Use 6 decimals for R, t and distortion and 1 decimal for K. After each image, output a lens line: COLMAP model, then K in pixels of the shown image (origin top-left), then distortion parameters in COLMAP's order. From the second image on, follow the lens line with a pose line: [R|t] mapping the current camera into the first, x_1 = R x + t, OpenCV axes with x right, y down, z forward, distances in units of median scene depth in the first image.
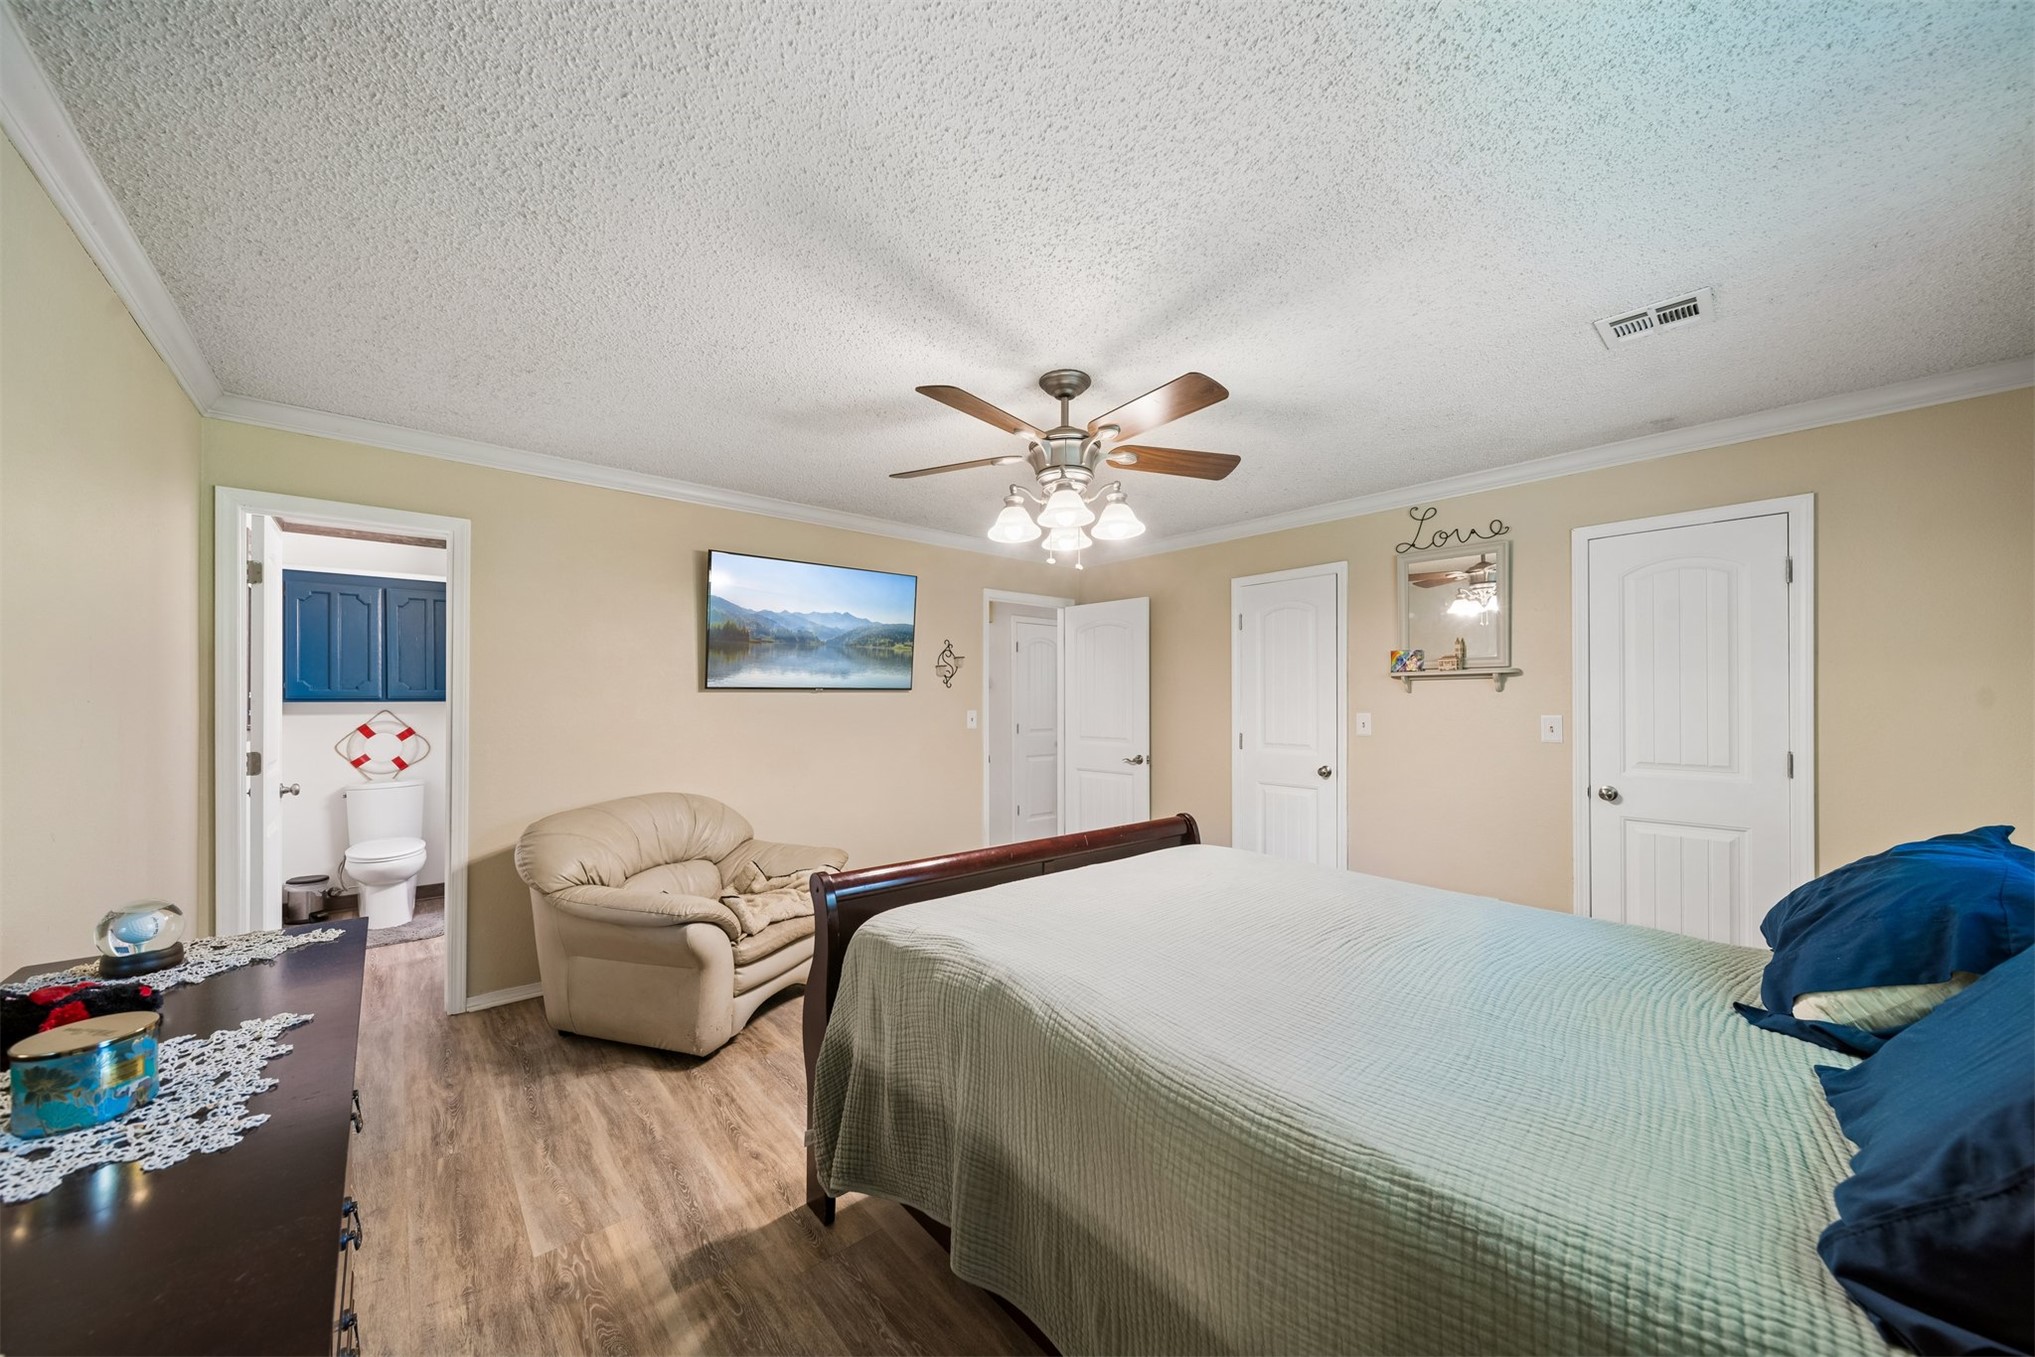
lens RADIAL K [[706.0, 0, 1014.4], [0, 706.0, 690.9], [0, 0, 1]] dist [0.000508, -0.001219]
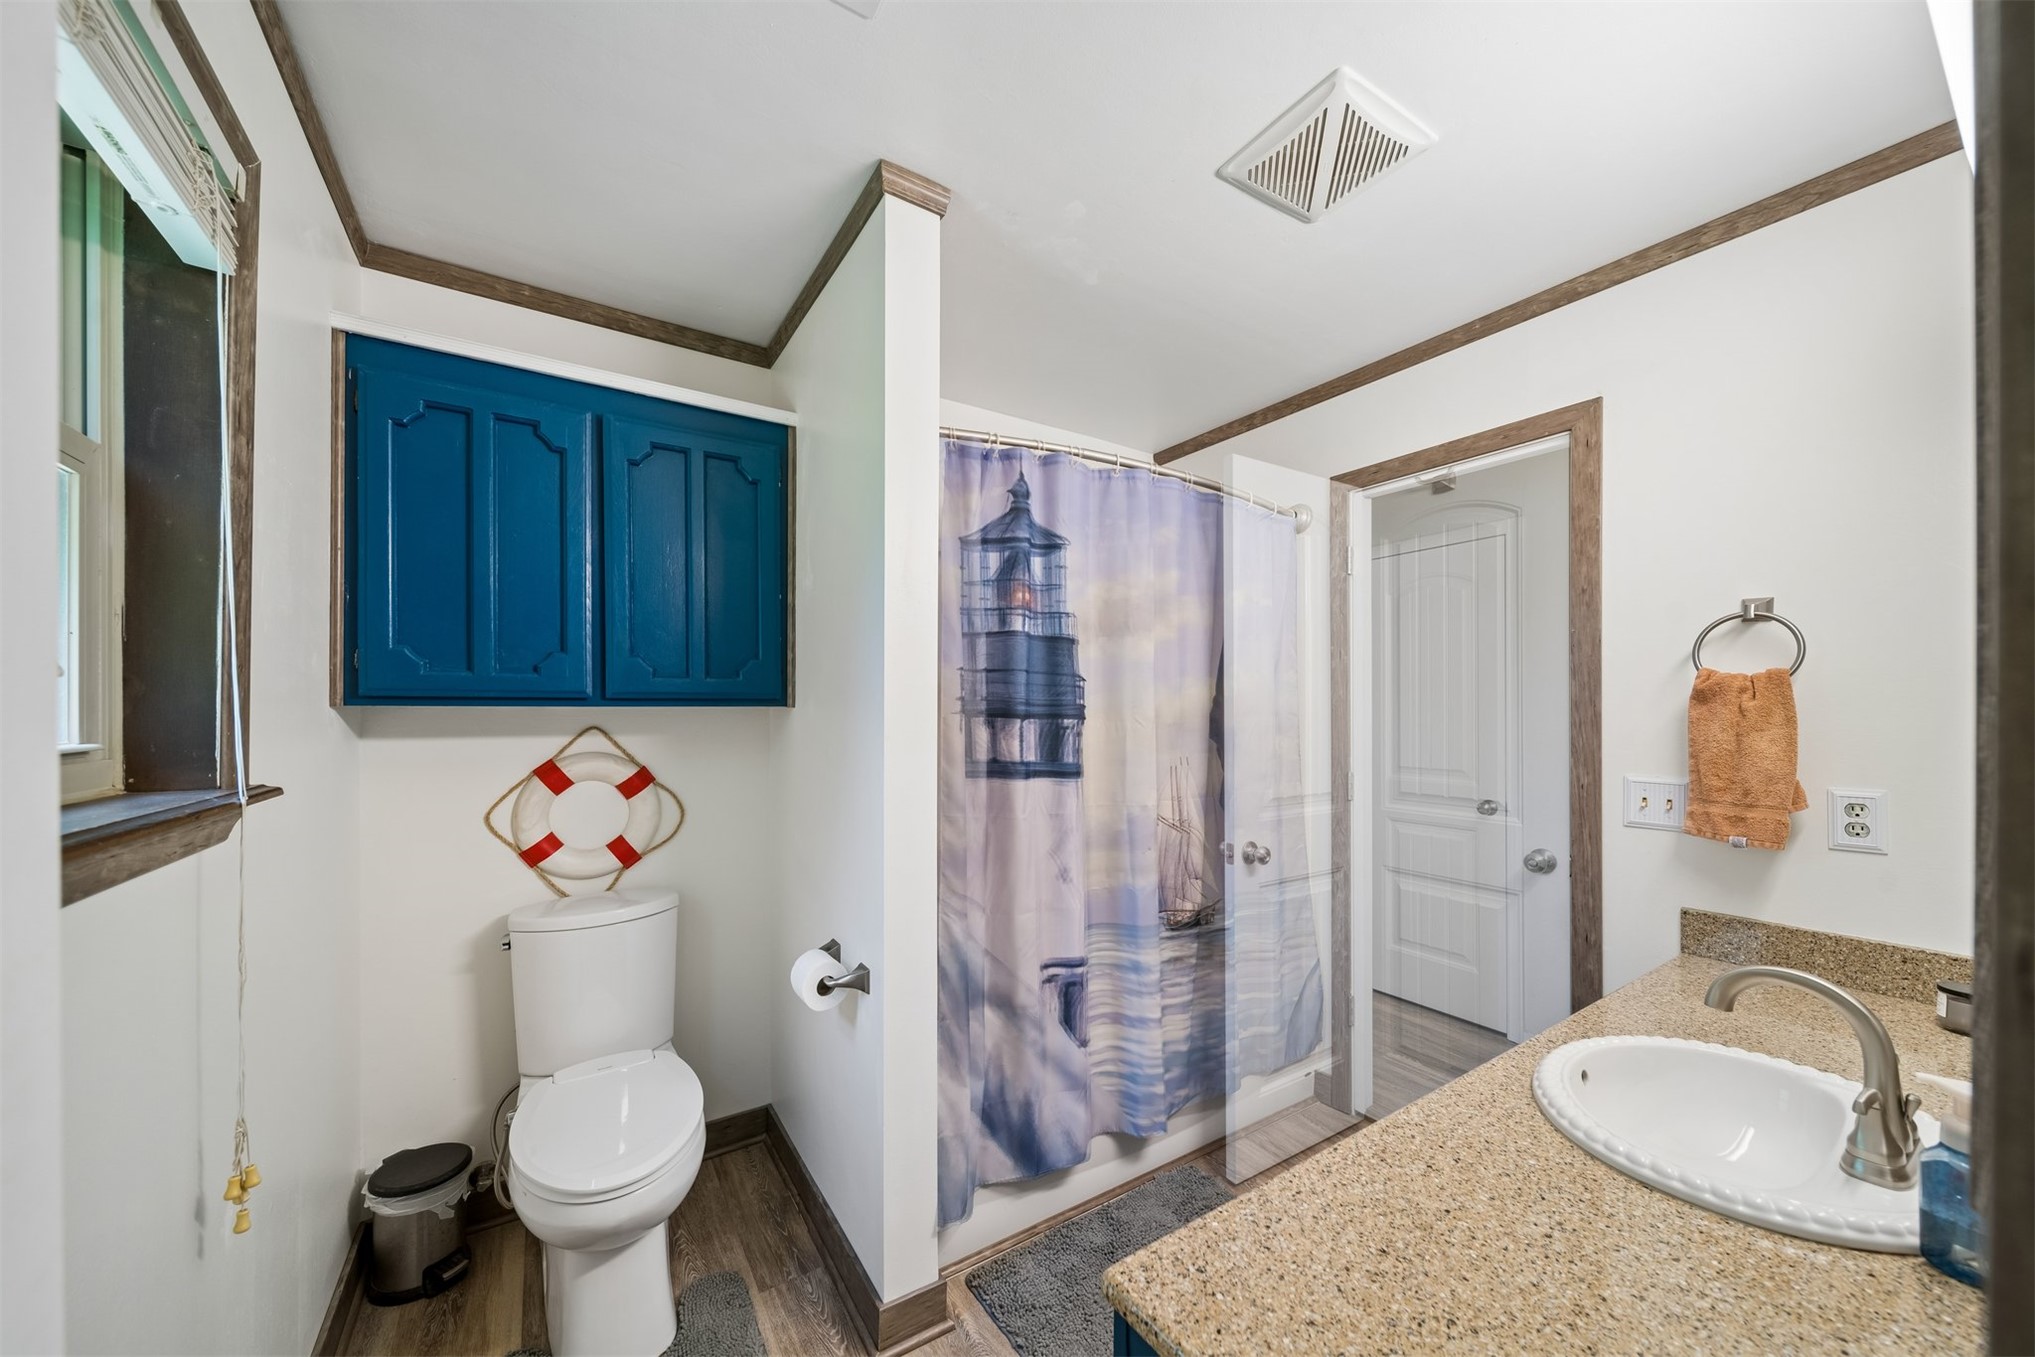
lens RADIAL K [[706.0, 0, 1016.2], [0, 706.0, 694.2], [0, 0, 1]] dist [0.000508, -0.001219]
pose [[0.989679, -0.006098, -0.143175, -0.593233], [0.005638, 0.999978, -0.003617, 0.011028], [0.143194, 0.002773, 0.989691, 0.632052]]
